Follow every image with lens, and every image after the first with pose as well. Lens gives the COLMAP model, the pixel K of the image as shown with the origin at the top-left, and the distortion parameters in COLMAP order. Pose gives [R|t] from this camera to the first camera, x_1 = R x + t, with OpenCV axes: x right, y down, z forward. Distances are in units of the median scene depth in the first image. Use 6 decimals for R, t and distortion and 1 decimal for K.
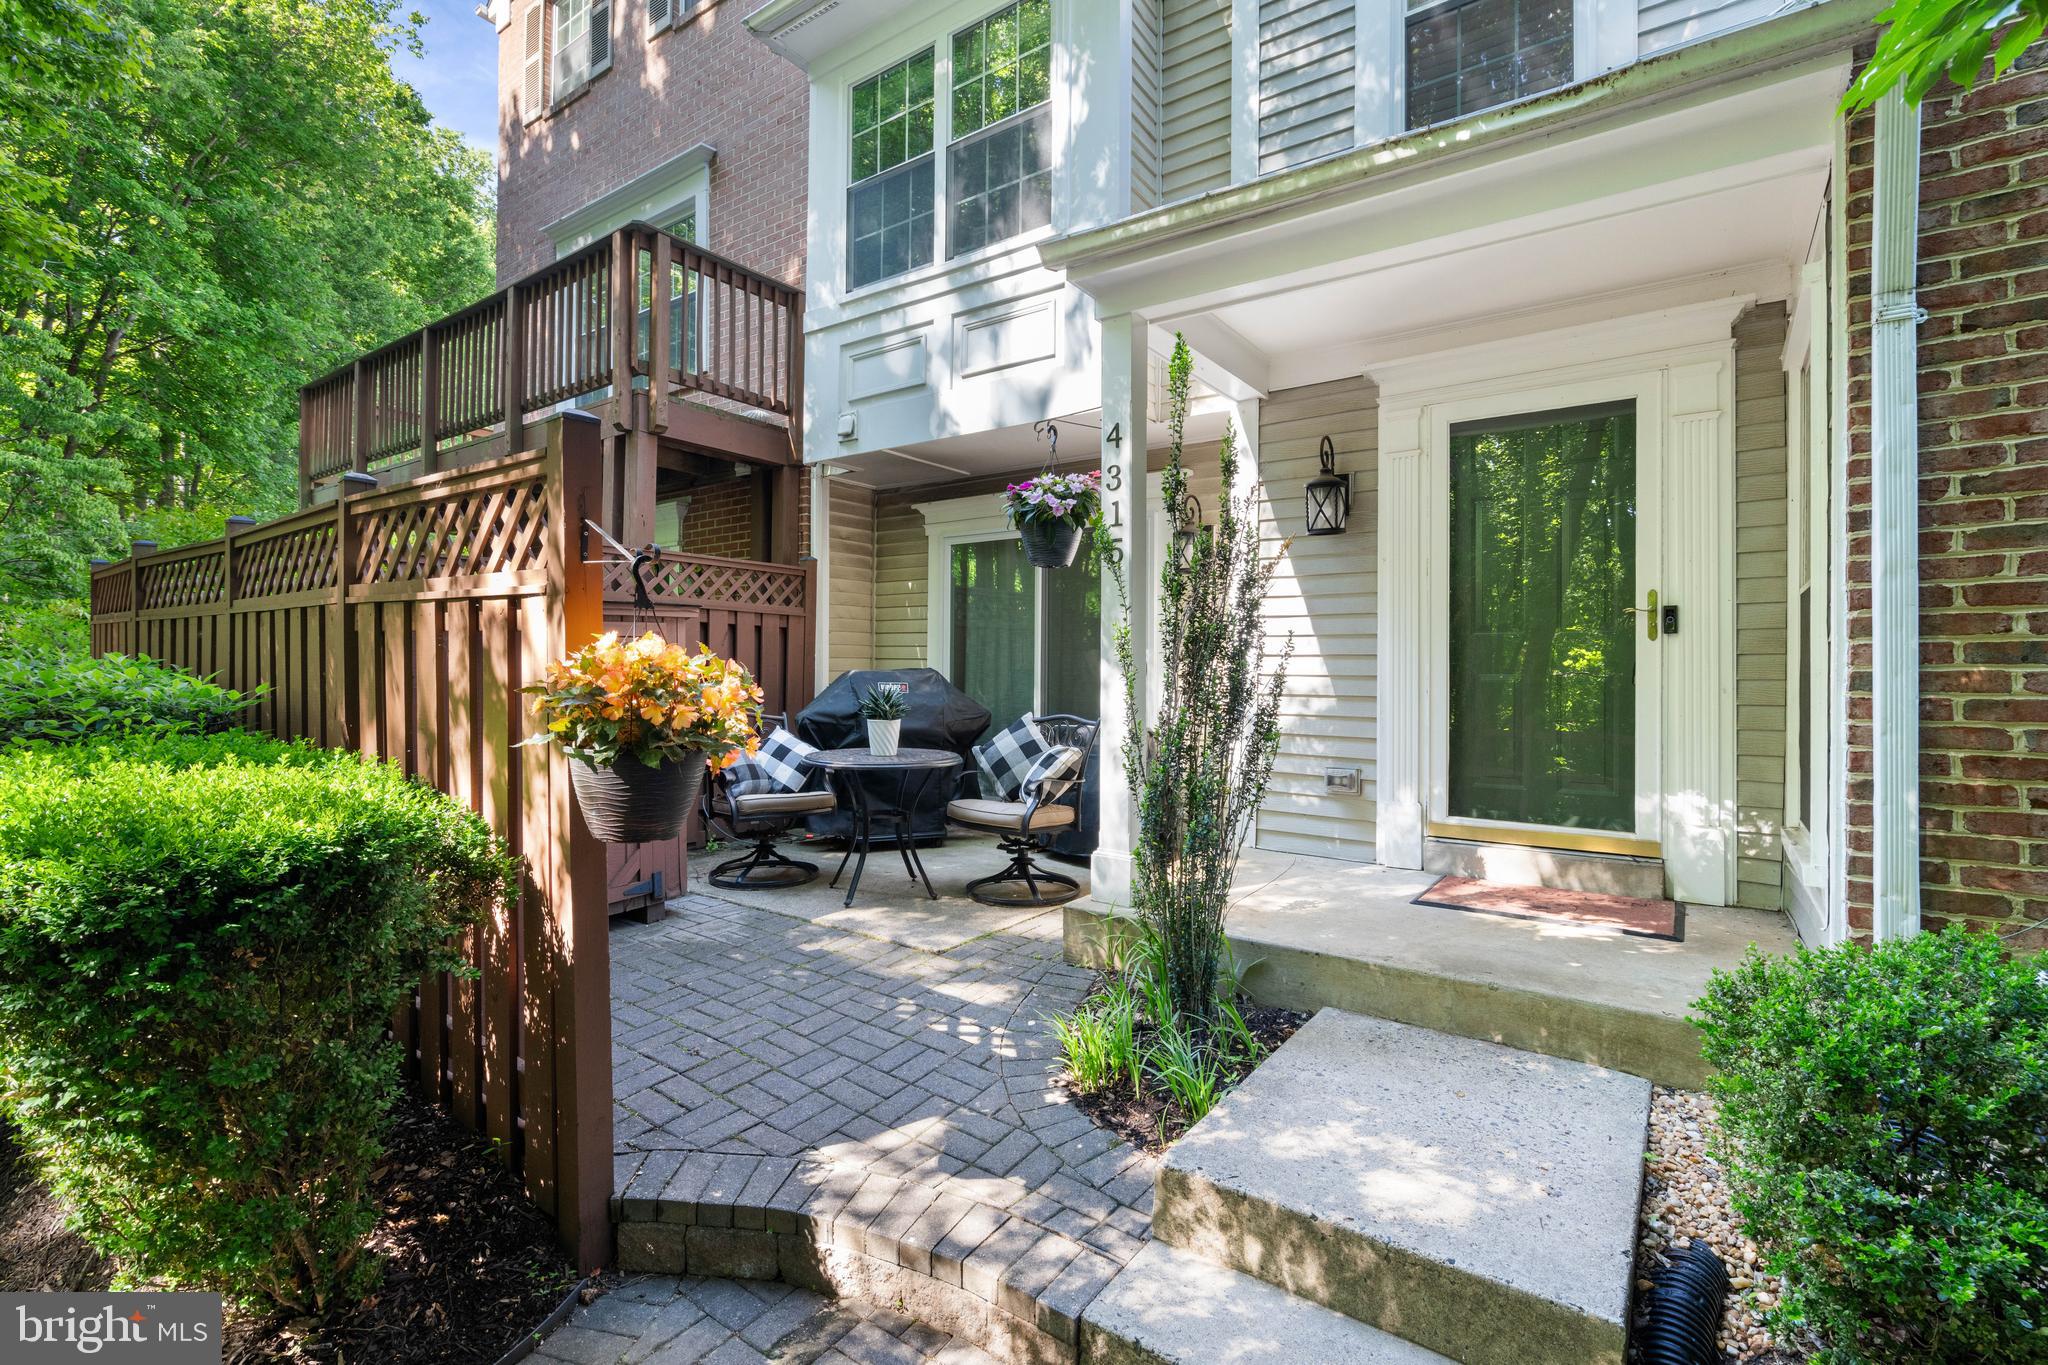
lens RADIAL K [[947.7, 0, 1027.8], [0, 947.7, 676.0], [0, 0, 1]] dist [-0.004340, 0.002647]
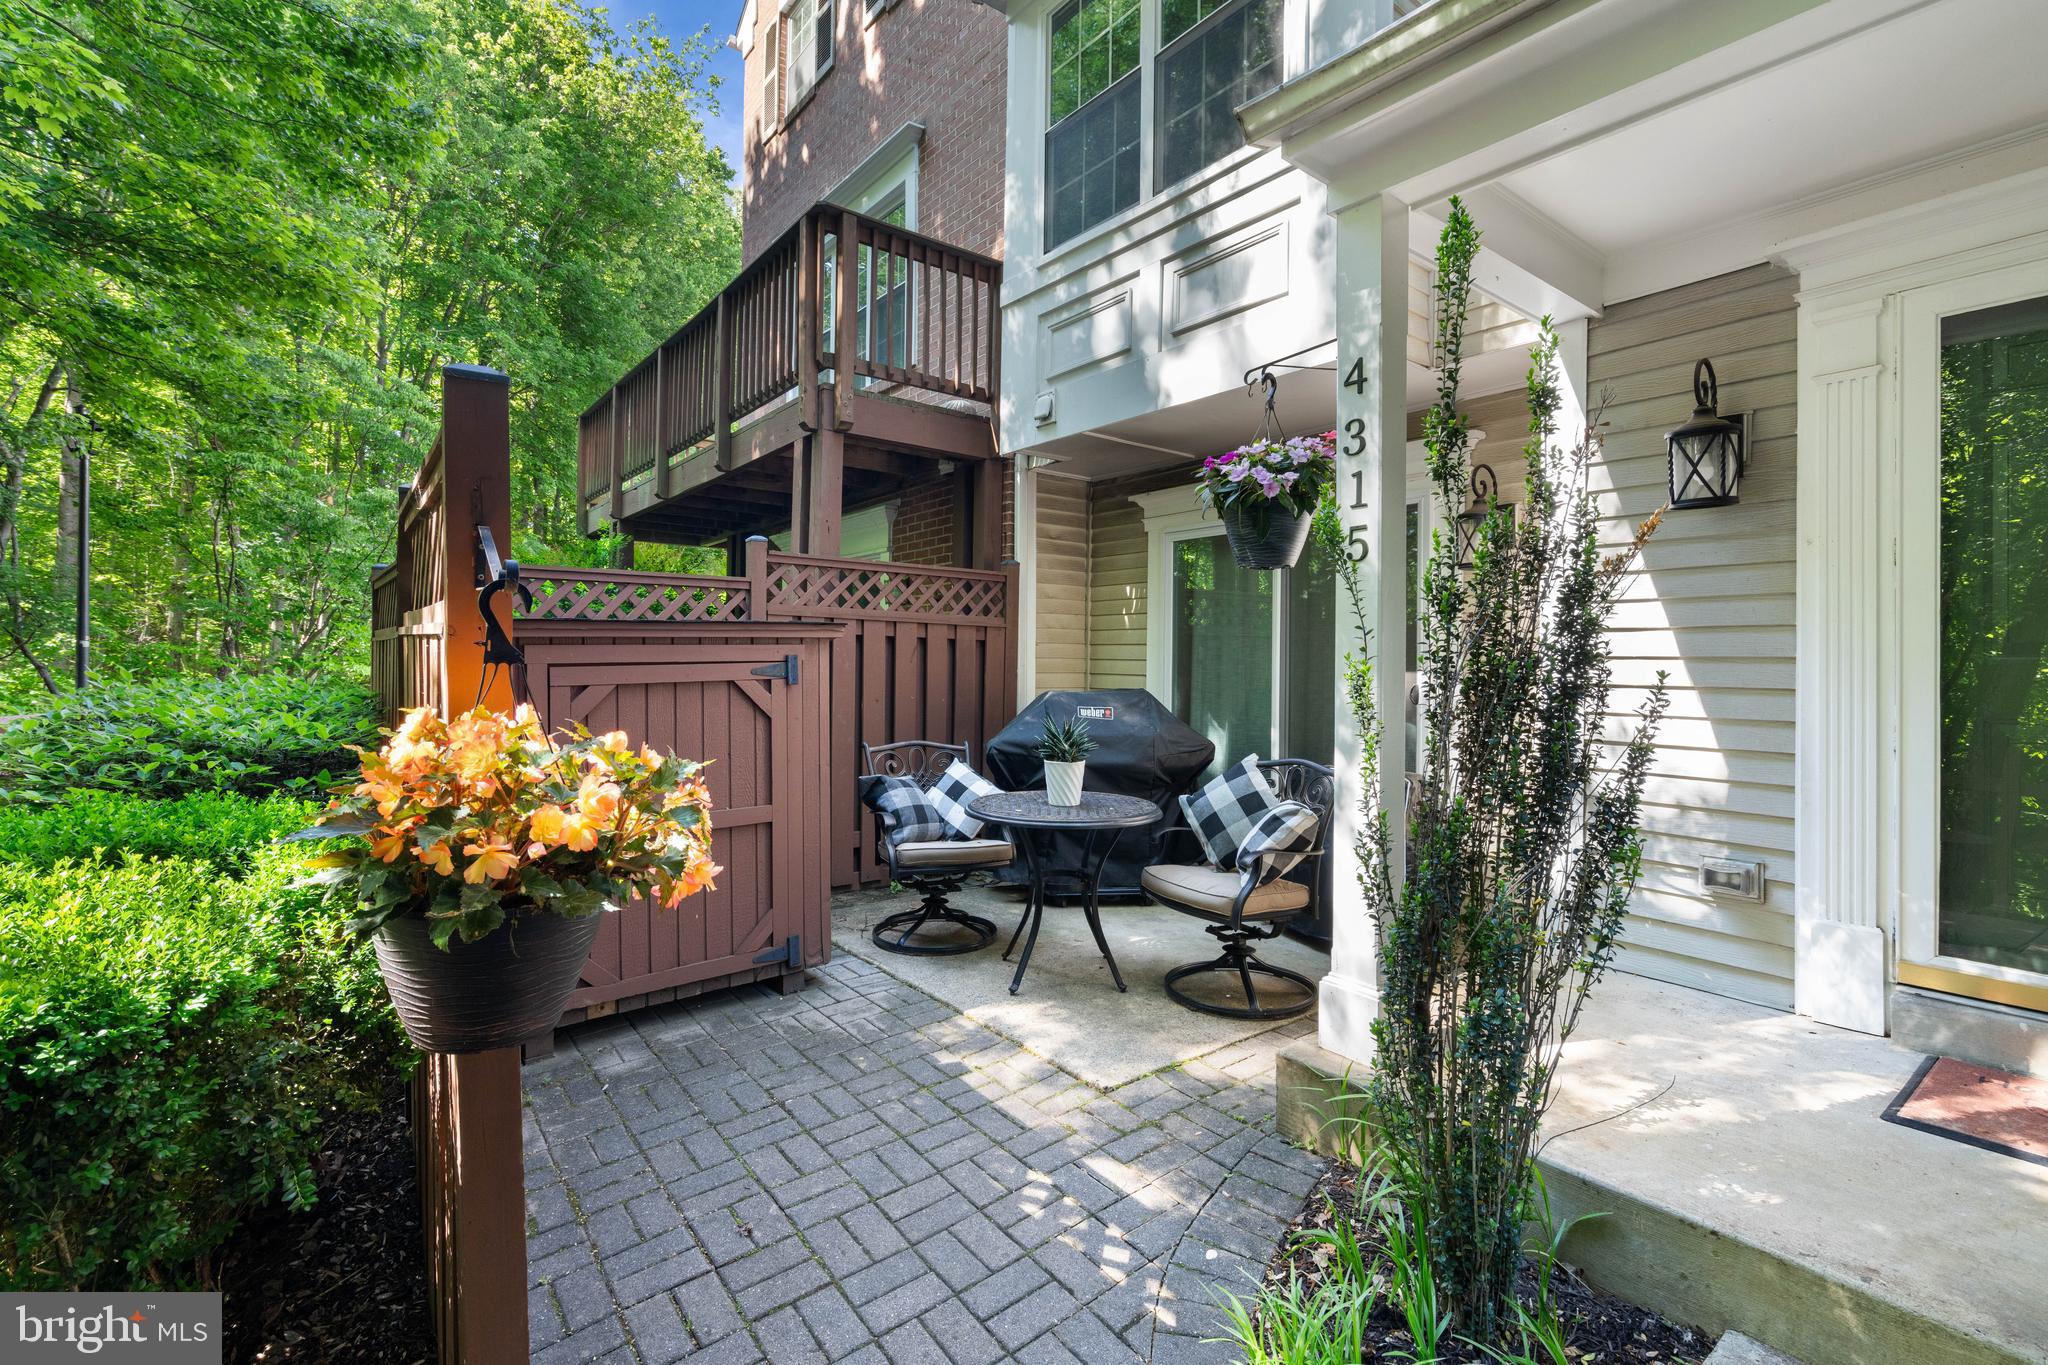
lens RADIAL K [[947.7, 0, 1015.8], [0, 947.7, 662.0], [0, 0, 1]] dist [-0.004340, 0.002647]
pose [[0.957360, 0.002517, -0.288886, 0.043336], [-0.005995, 0.999920, -0.011156, -0.029389], [0.288835, 0.012412, 0.957299, 0.216532]]
